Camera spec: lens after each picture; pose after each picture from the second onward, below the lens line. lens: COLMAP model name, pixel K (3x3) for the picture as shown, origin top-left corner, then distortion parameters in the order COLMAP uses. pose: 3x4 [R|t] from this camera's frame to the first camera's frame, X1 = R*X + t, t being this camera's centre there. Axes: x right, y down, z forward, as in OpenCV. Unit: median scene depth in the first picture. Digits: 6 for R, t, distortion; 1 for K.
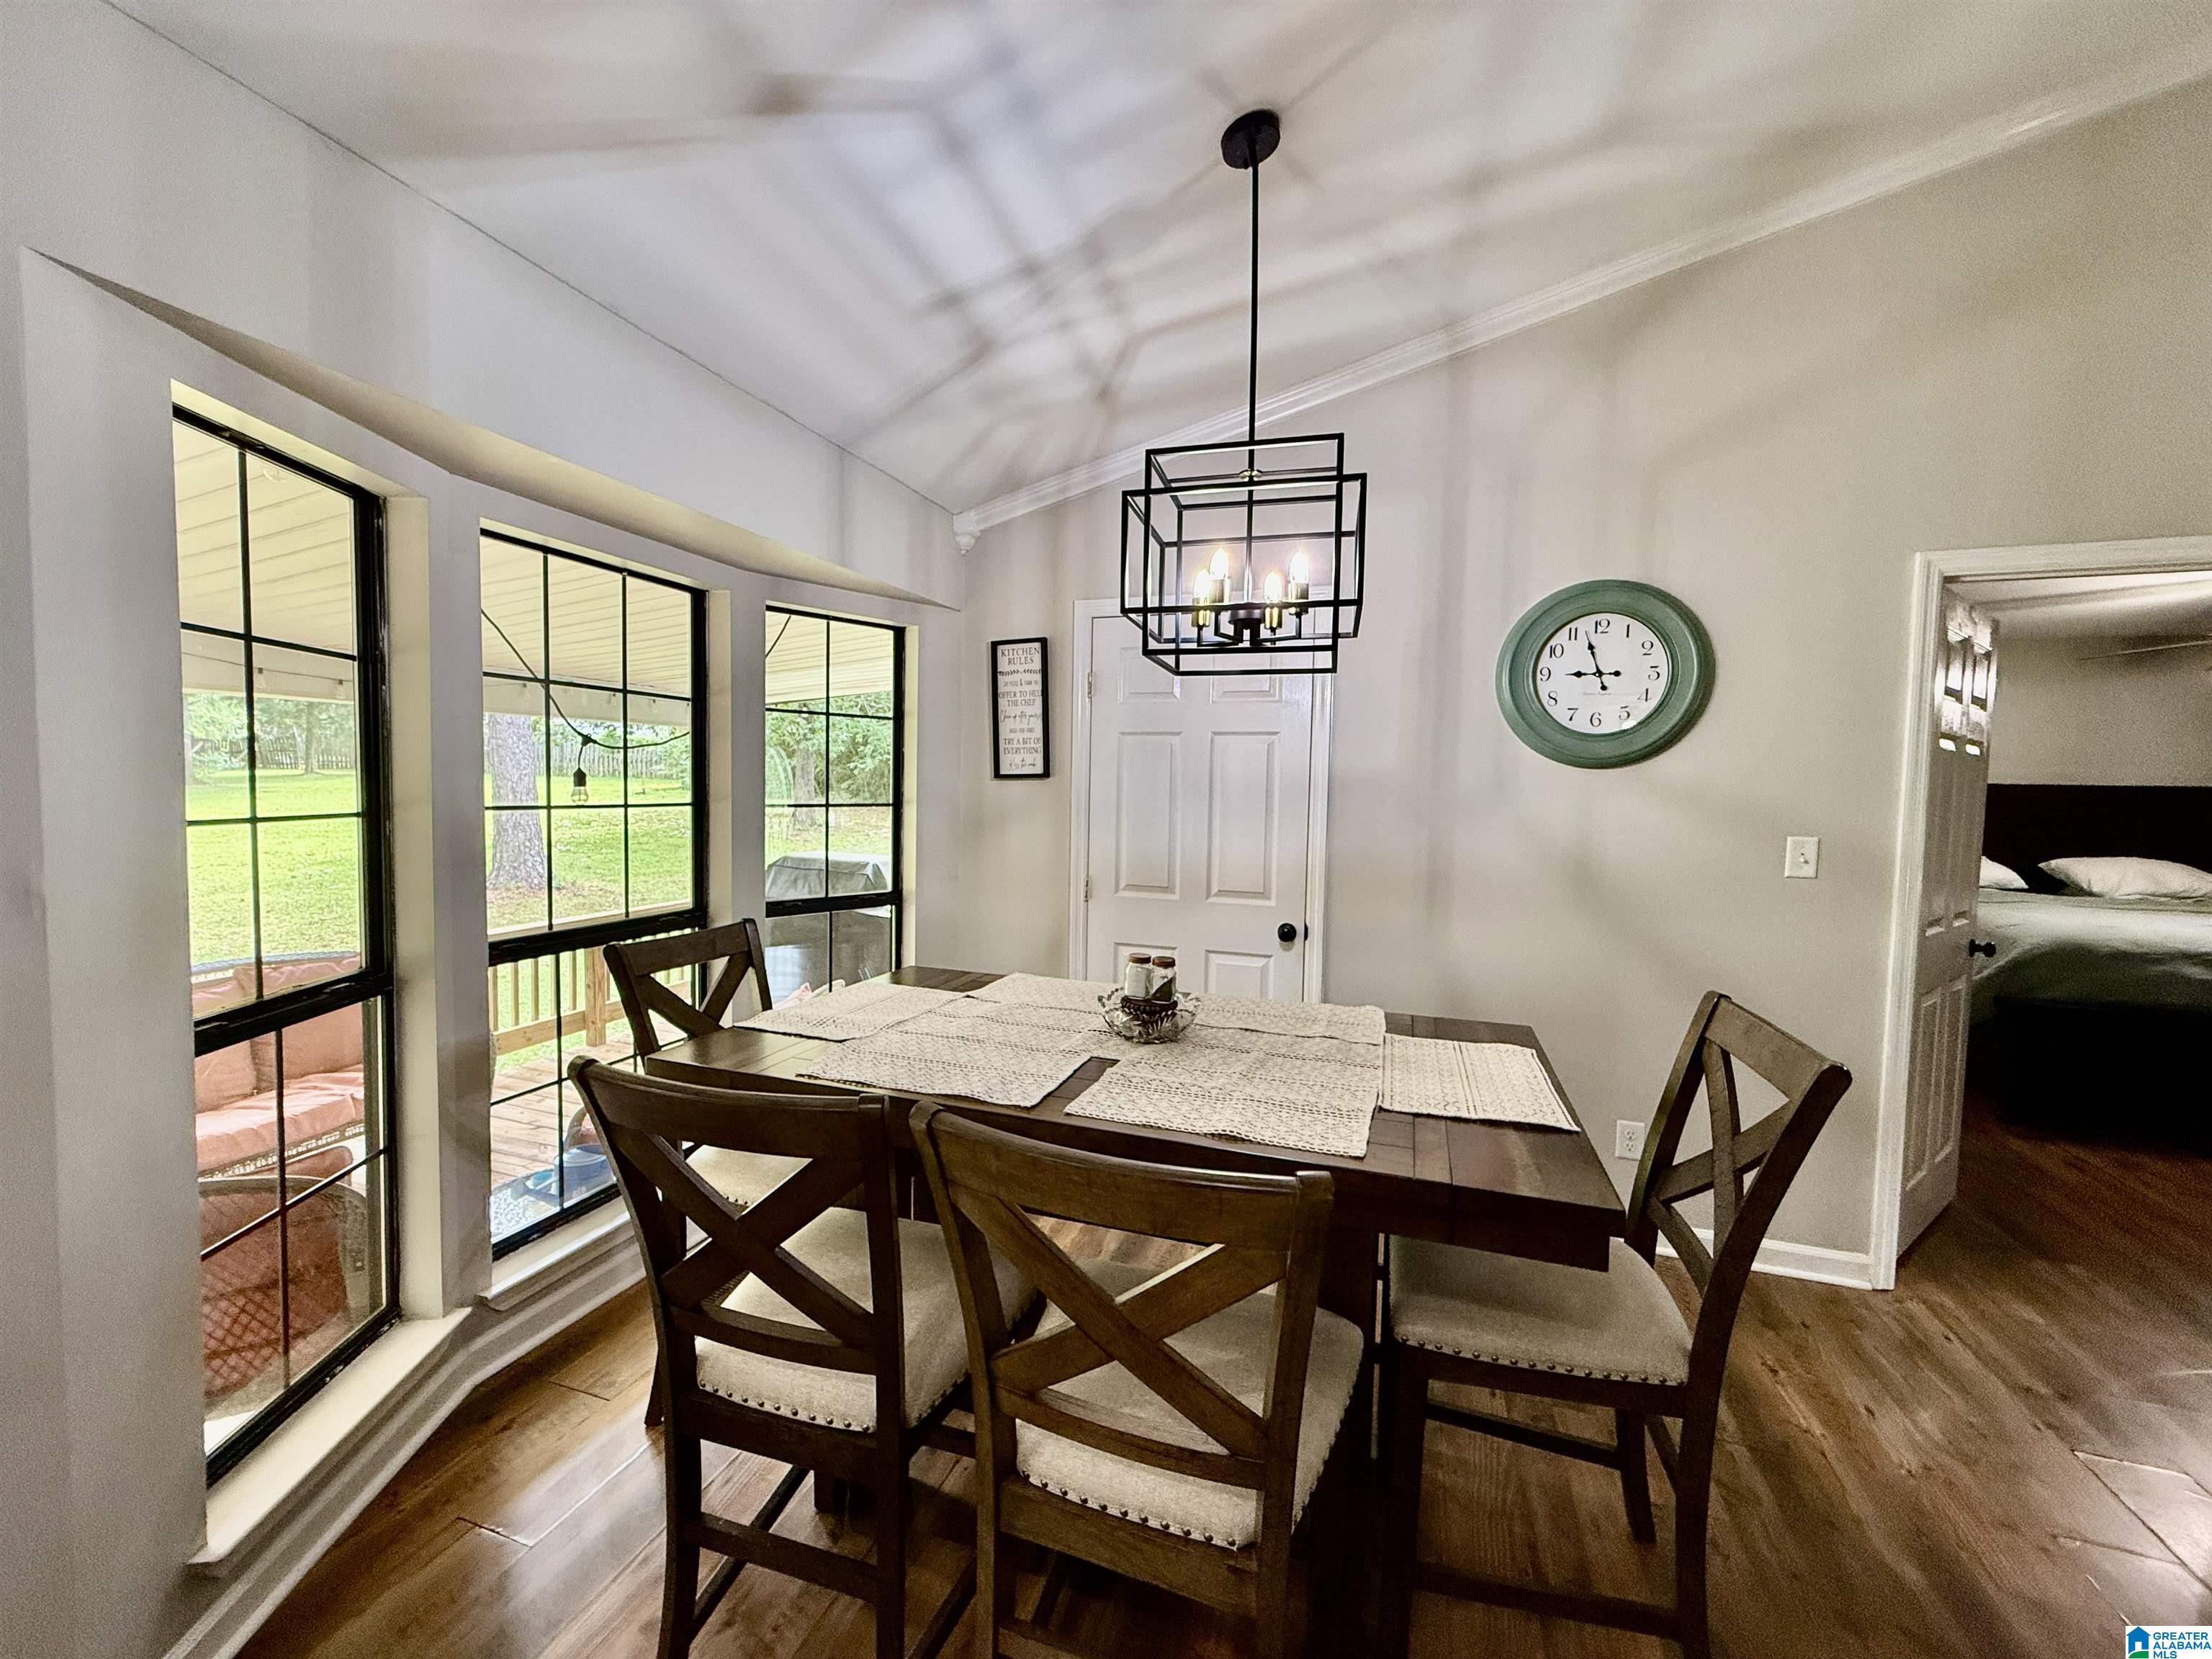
lens RADIAL K [[880.0, 0, 1099.3], [0, 880.0, 830.3], [0, 0, 1]] dist [-0.000048, 0.000159]
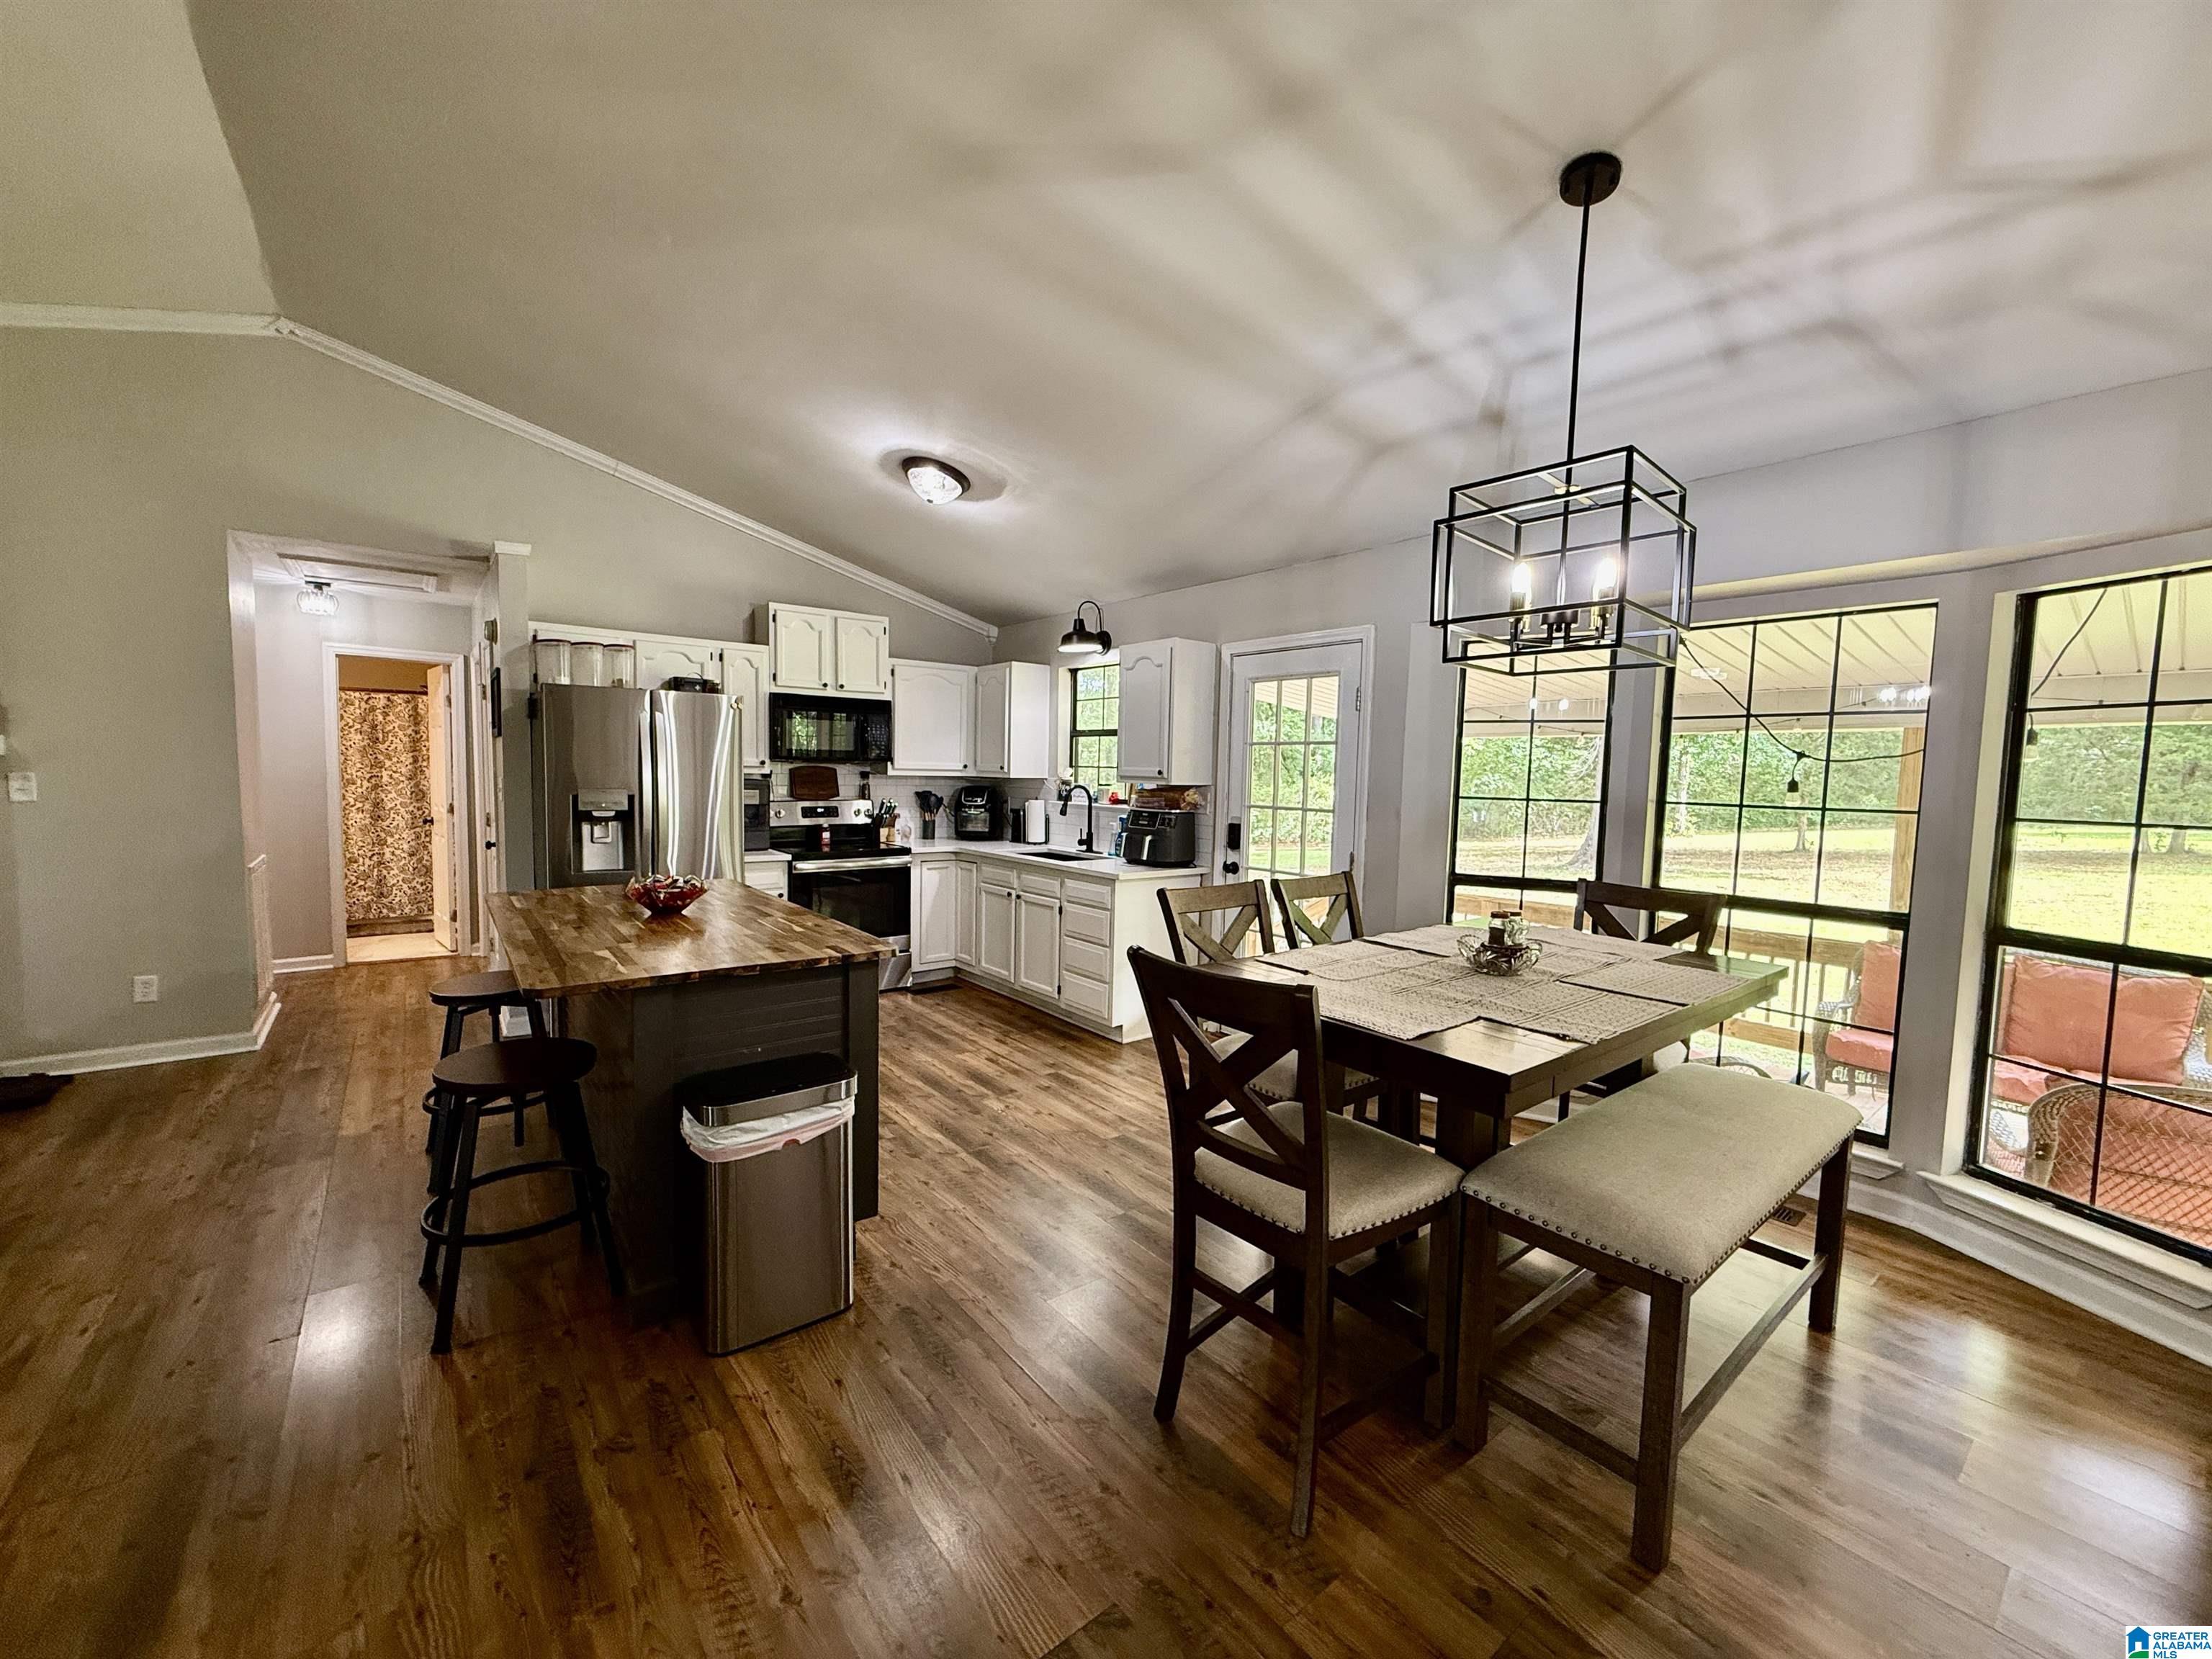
lens RADIAL K [[880.0, 0, 1099.2], [0, 880.0, 831.6], [0, 0, 1]] dist [-0.000048, 0.000159]
pose [[-0.538413, 0.029672, -0.842158, 0.964114], [-0.076511, 0.993531, 0.083920, -0.020950], [0.839200, 0.109618, -0.532660, 0.779979]]
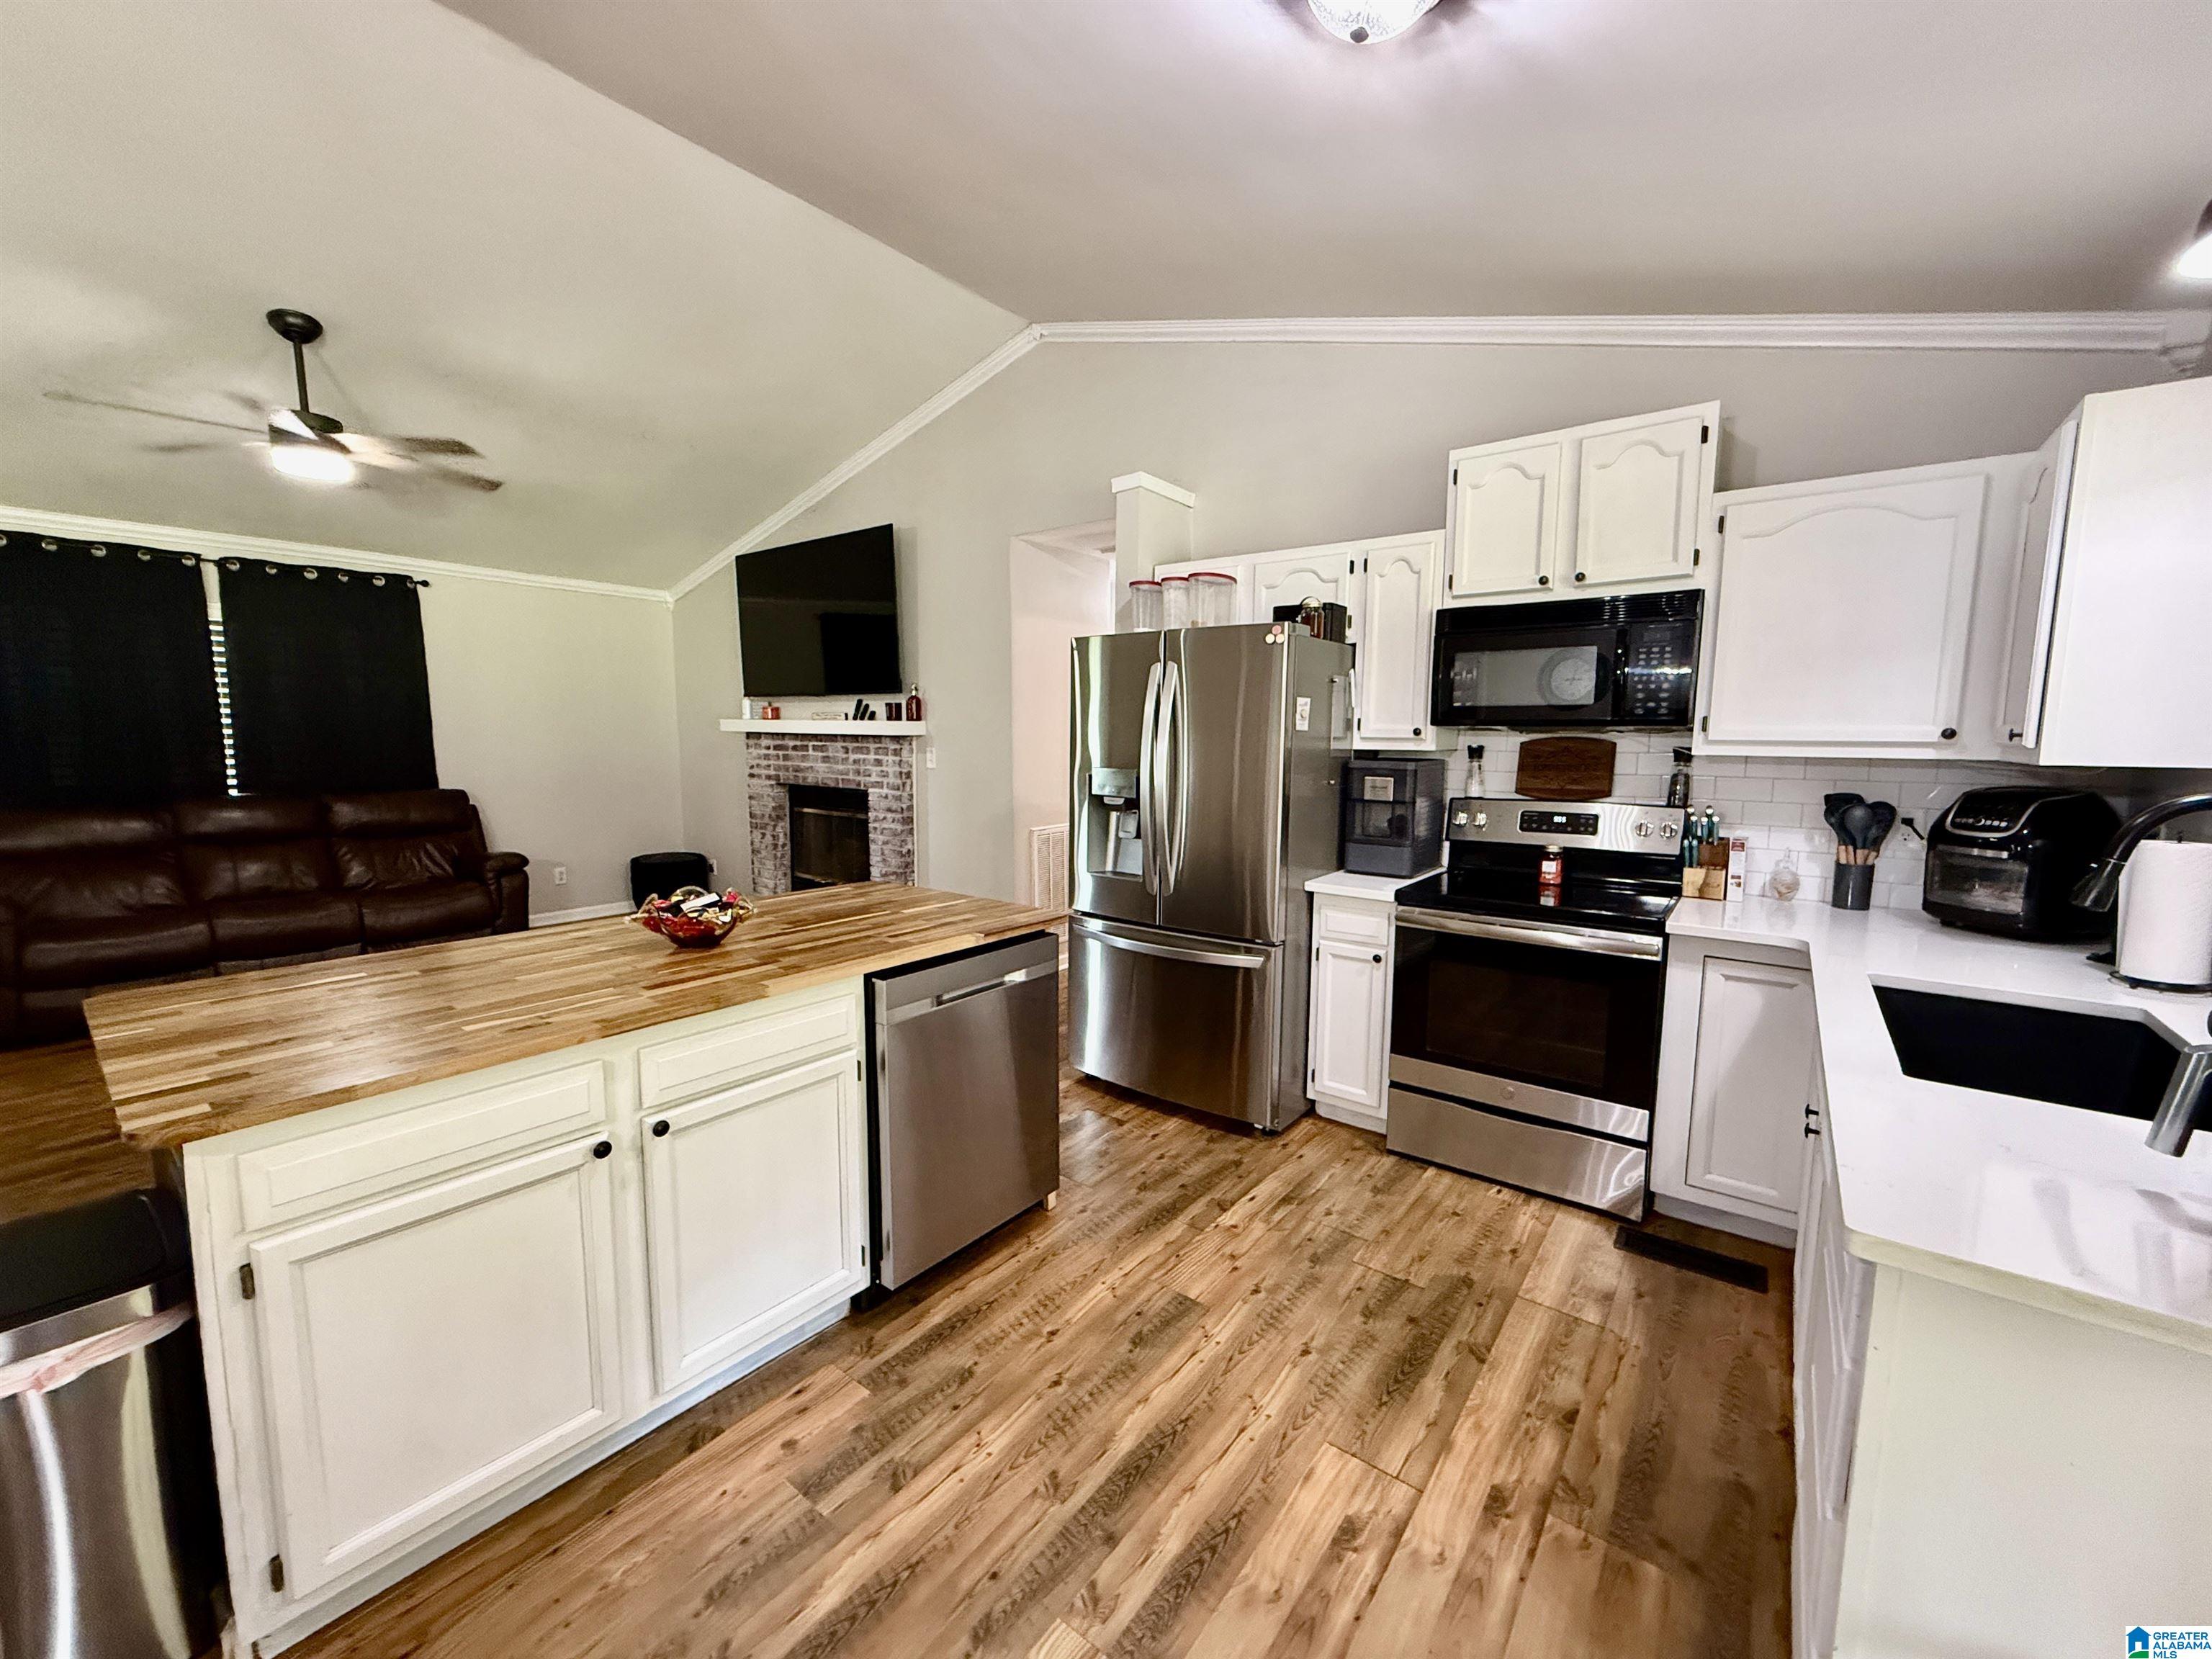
lens RADIAL K [[880.0, 0, 1099.5], [0, 880.0, 831.0], [0, 0, 1]] dist [-0.000048, 0.000159]
pose [[-0.948544, -0.060116, 0.310886, -0.248788], [-0.006865, 0.985486, 0.169617, -0.017255], [-0.316570, 0.158755, -0.935190, 0.338228]]
